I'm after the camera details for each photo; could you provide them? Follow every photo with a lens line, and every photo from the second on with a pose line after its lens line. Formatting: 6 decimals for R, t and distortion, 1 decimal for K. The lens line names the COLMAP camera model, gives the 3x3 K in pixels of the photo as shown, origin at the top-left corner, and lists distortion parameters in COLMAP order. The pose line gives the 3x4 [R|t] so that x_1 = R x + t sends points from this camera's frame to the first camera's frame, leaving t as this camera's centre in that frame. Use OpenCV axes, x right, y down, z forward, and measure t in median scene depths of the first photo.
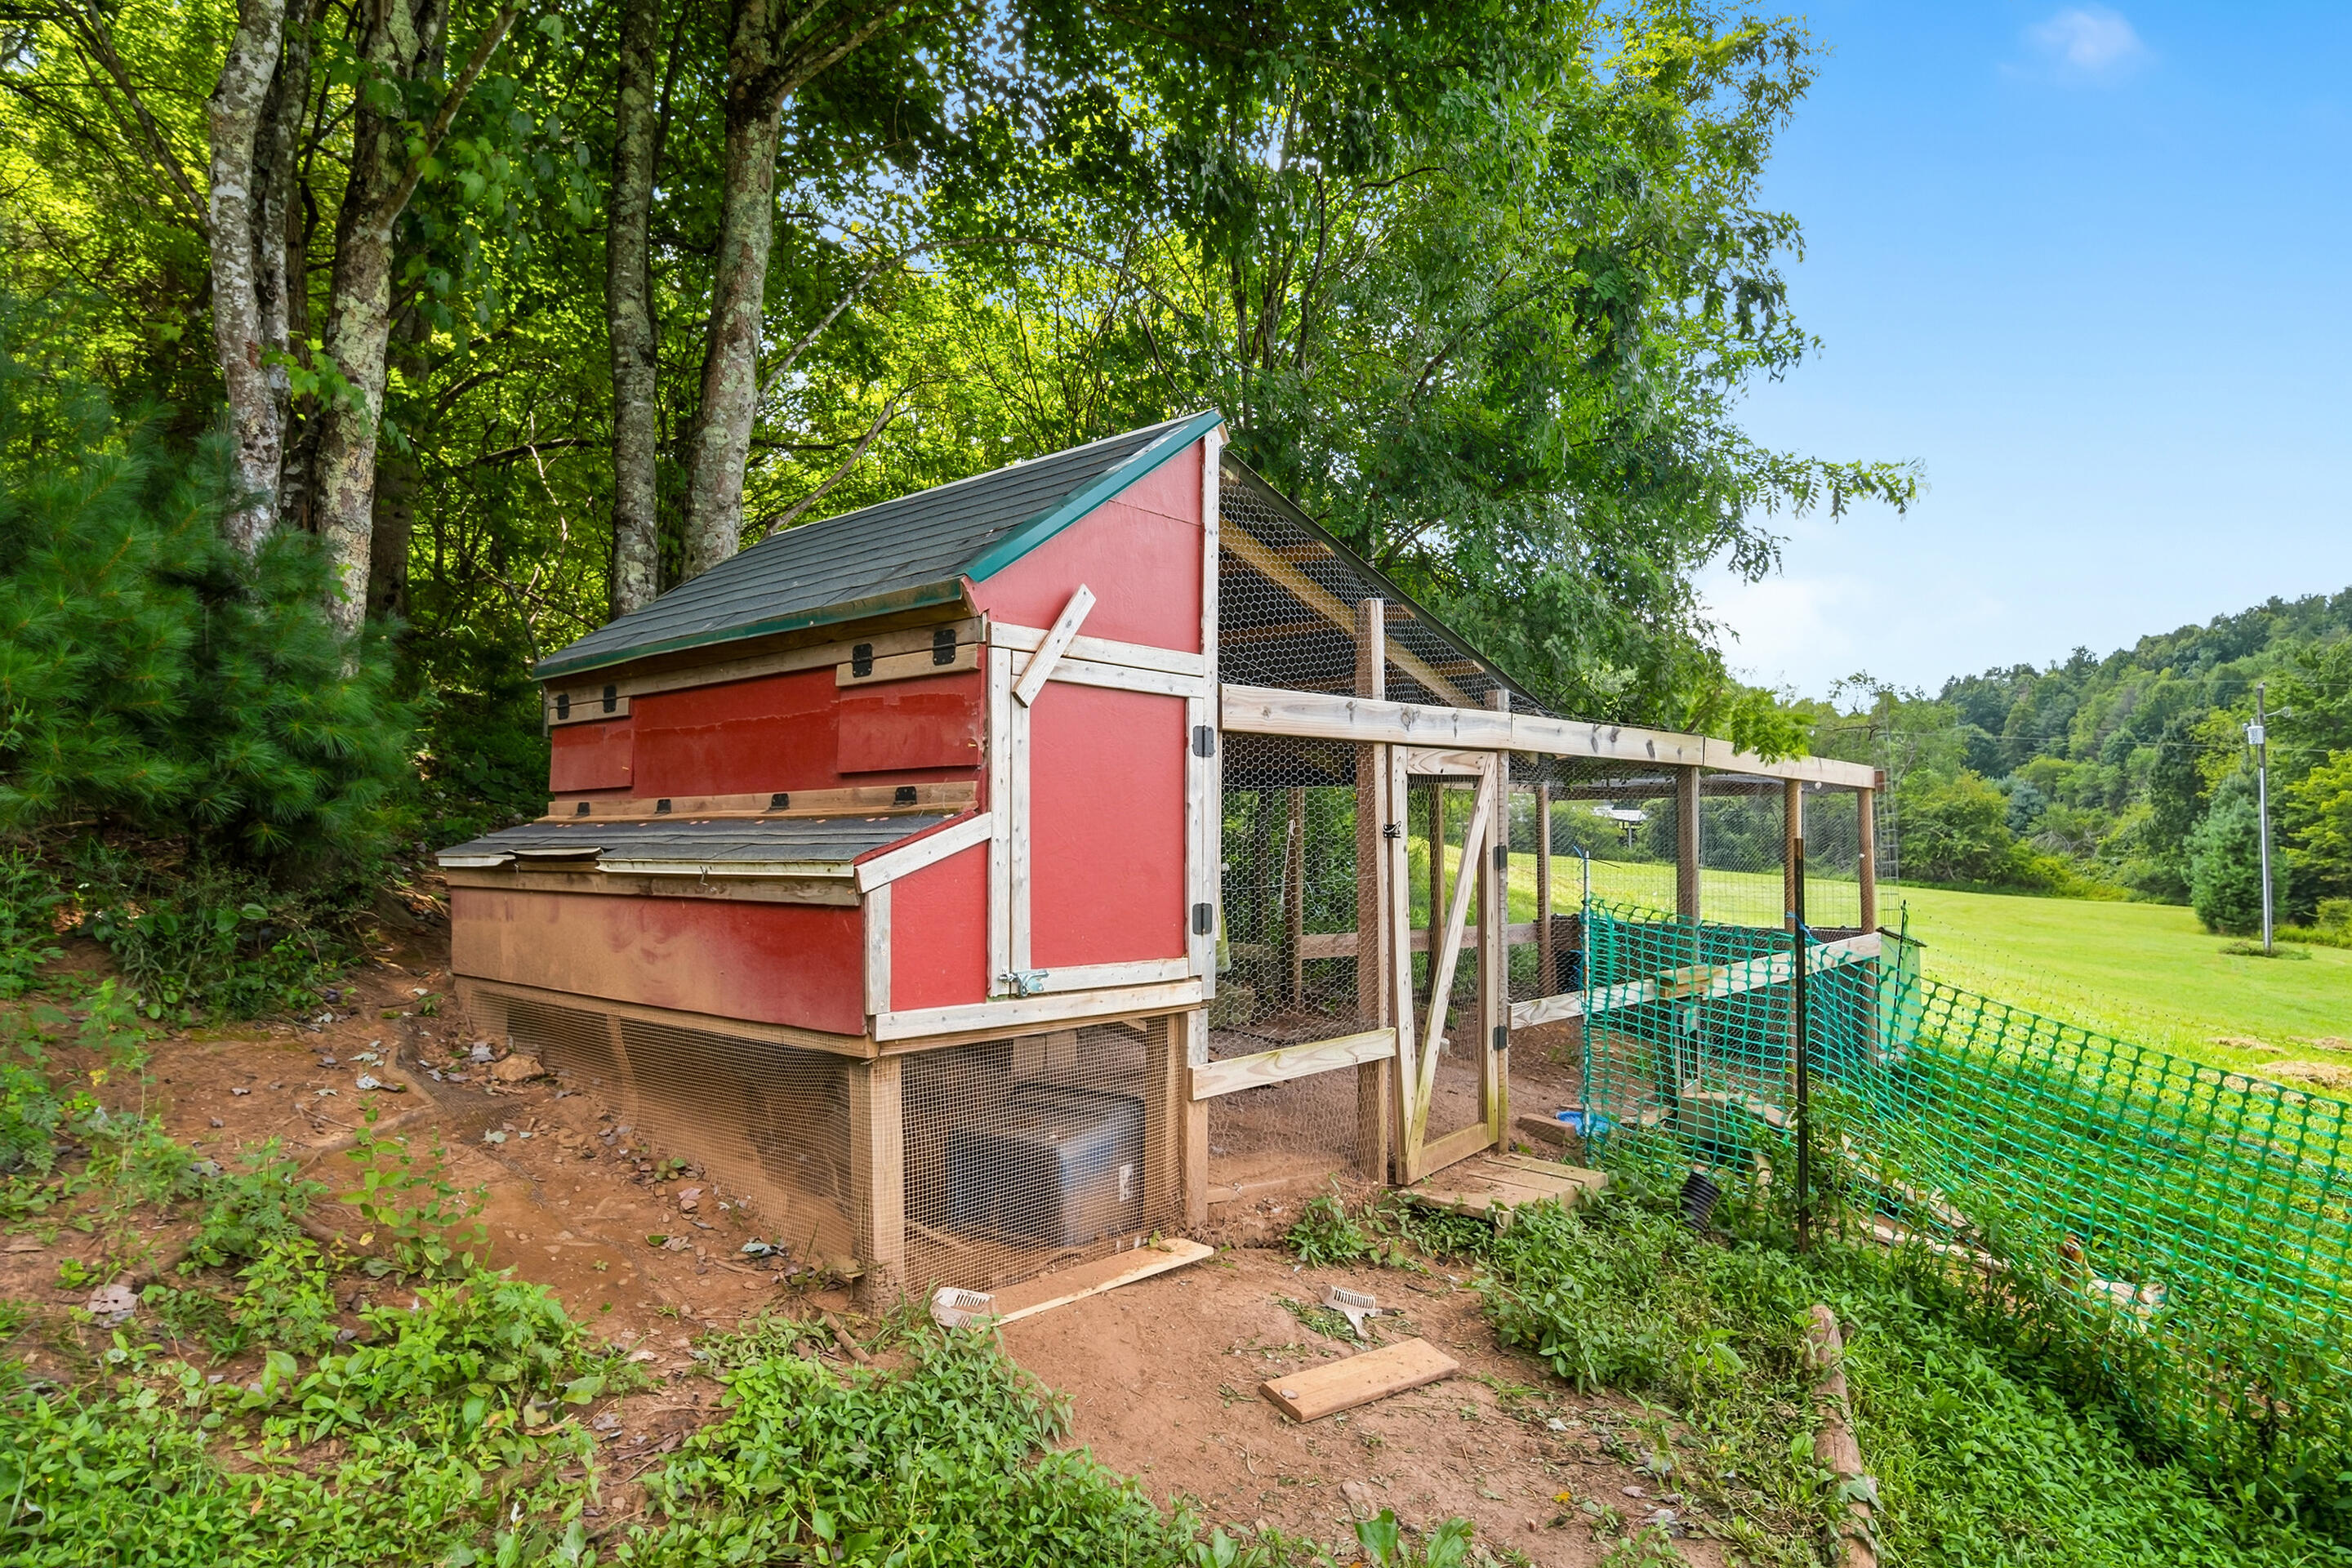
lens RADIAL K [[1320.7, 0, 1170.4], [0, 1320.7, 792.3], [0, 0, 1]] dist [0.001710, 0.000358]
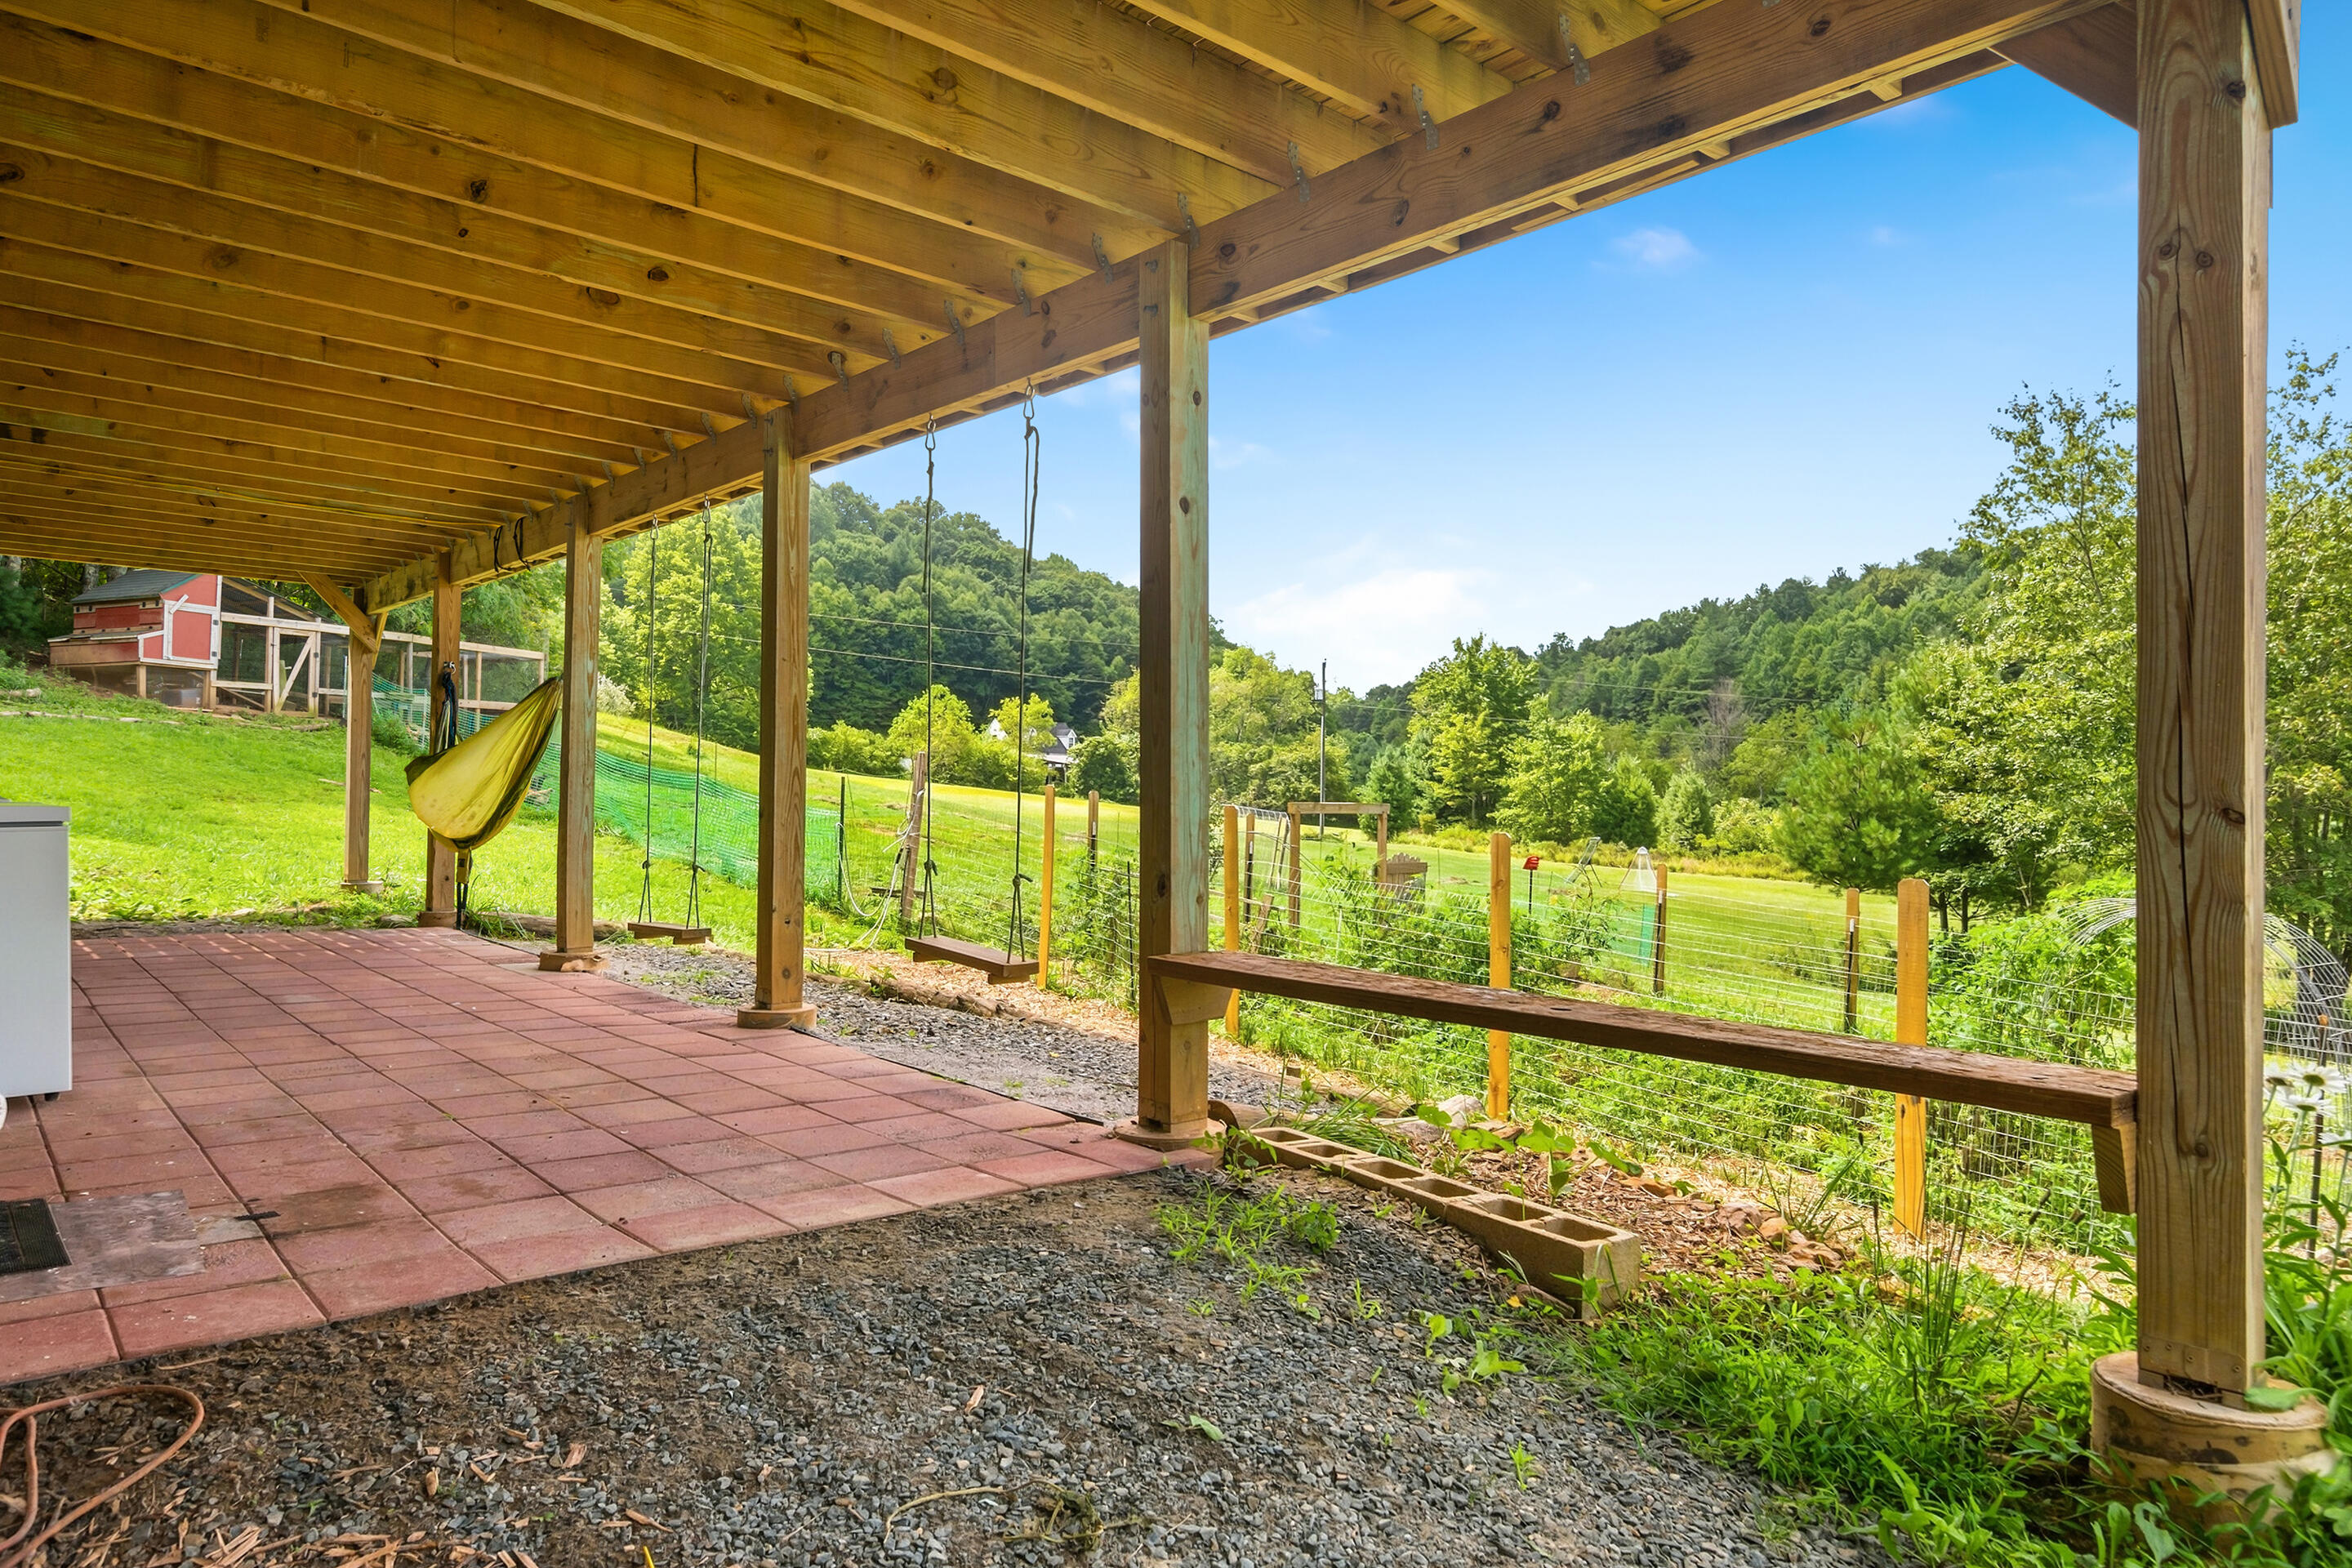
lens RADIAL K [[1477.3, 0, 1182.1], [0, 1477.3, 782.9], [0, 0, 1]] dist [-0.018960, -0.000111]
pose [[0.957253, 0.025812, 0.288097, 2.143776], [-0.031497, 0.999390, 0.015112, 0.411578], [-0.287531, -0.023540, 0.957482, -6.039467]]
